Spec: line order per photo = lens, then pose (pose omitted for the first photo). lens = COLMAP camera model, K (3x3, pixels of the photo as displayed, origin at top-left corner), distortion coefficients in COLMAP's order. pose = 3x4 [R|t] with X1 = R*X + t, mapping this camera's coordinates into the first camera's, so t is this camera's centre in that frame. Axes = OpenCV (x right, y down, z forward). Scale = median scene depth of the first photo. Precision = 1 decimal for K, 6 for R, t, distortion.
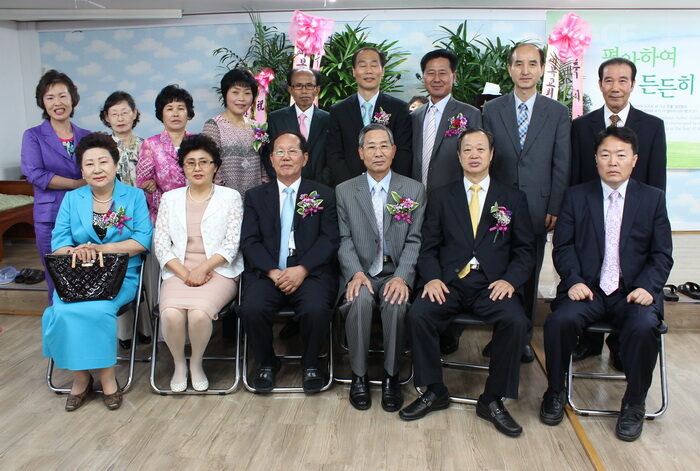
lens RADIAL K [[644.3, 0, 350.0], [0, 644.3, 235.5], [0, 0, 1]] dist [-0.178929, 0.156964]
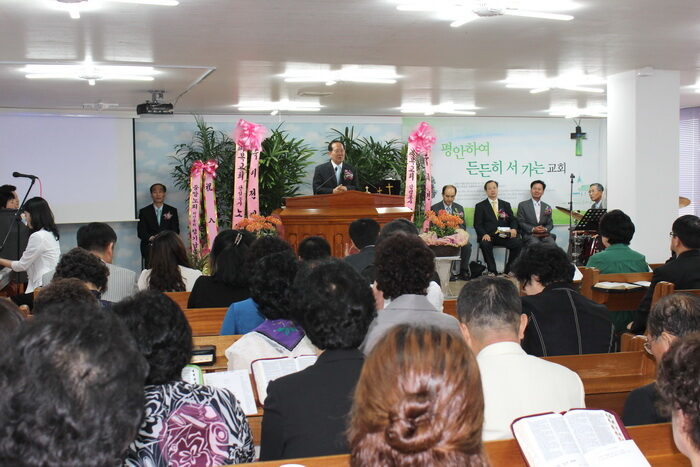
lens RADIAL K [[931.8, 0, 350.0], [0, 931.8, 233.5], [0, 0, 1]] dist [-0.032309, -0.020107]
pose [[0.935607, -0.023992, 0.352227, -0.566528], [0.073472, 0.989076, -0.127791, 0.165408], [-0.345313, 0.145441, 0.927149, -0.908546]]
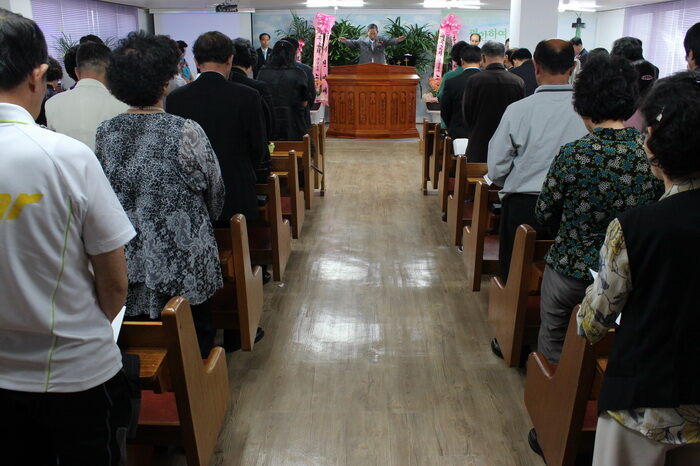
lens RADIAL K [[621.5, 0, 350.0], [0, 621.5, 233.0], [0, 0, 1]] dist [-0.129243, 0.007642]
pose [[0.997072, -0.017767, 0.074377, -0.134820], [0.010878, 0.995697, 0.092023, 0.170825], [-0.075692, -0.090944, 0.992975, -1.007650]]
